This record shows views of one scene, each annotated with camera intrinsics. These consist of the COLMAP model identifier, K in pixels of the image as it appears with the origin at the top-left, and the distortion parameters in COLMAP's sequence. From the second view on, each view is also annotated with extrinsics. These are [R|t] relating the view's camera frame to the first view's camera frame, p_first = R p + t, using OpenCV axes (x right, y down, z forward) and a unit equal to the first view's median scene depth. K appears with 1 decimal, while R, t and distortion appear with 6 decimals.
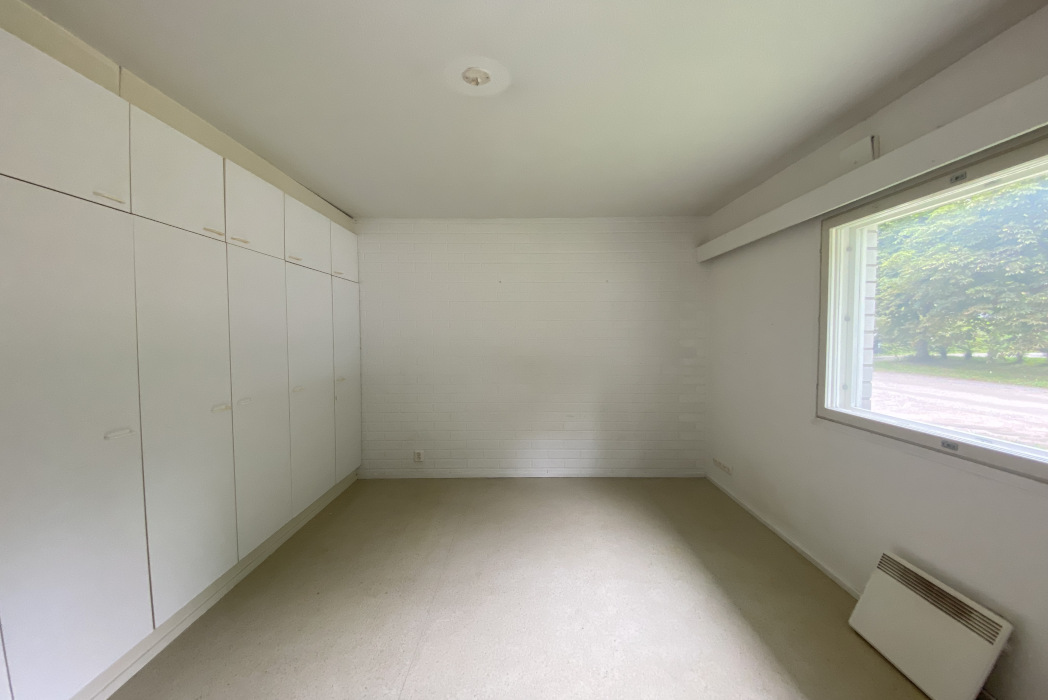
lens RADIAL K [[404.7, 0, 524.0], [0, 404.7, 350.0], [0, 0, 1]] dist [-0.047685, -0.000434]
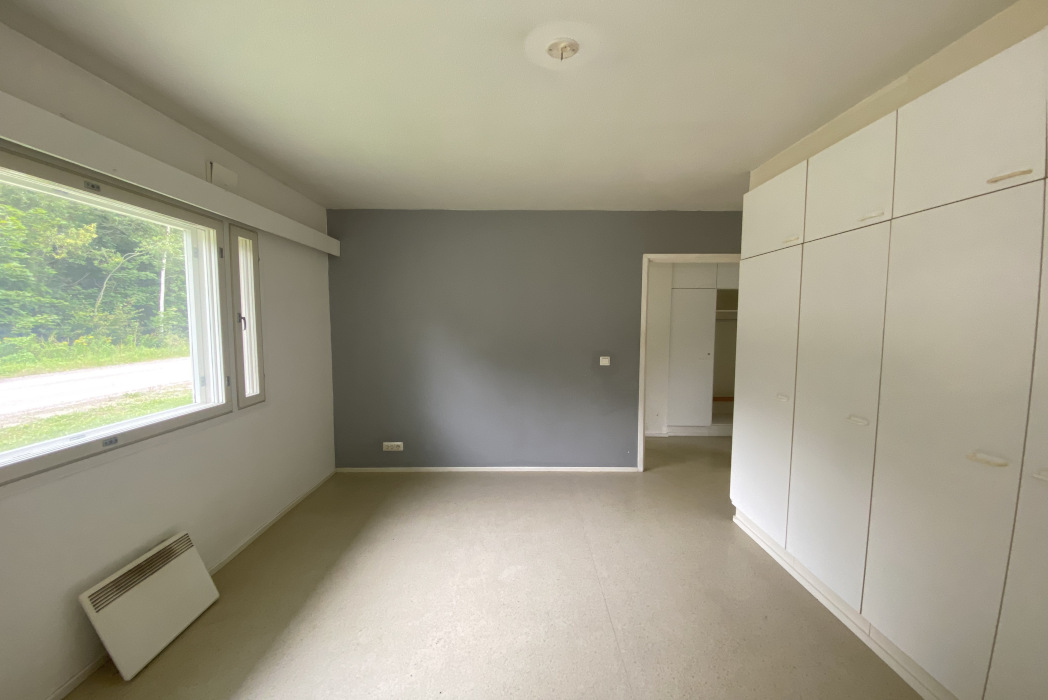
lens RADIAL K [[404.7, 0, 524.0], [0, 404.7, 350.0], [0, 0, 1]] dist [-0.047685, -0.000434]
pose [[-0.999964, 0.004754, -0.007020, -0.027914], [0.003907, 0.993226, 0.116131, -0.121238], [0.007525, 0.116099, -0.993209, 2.026222]]
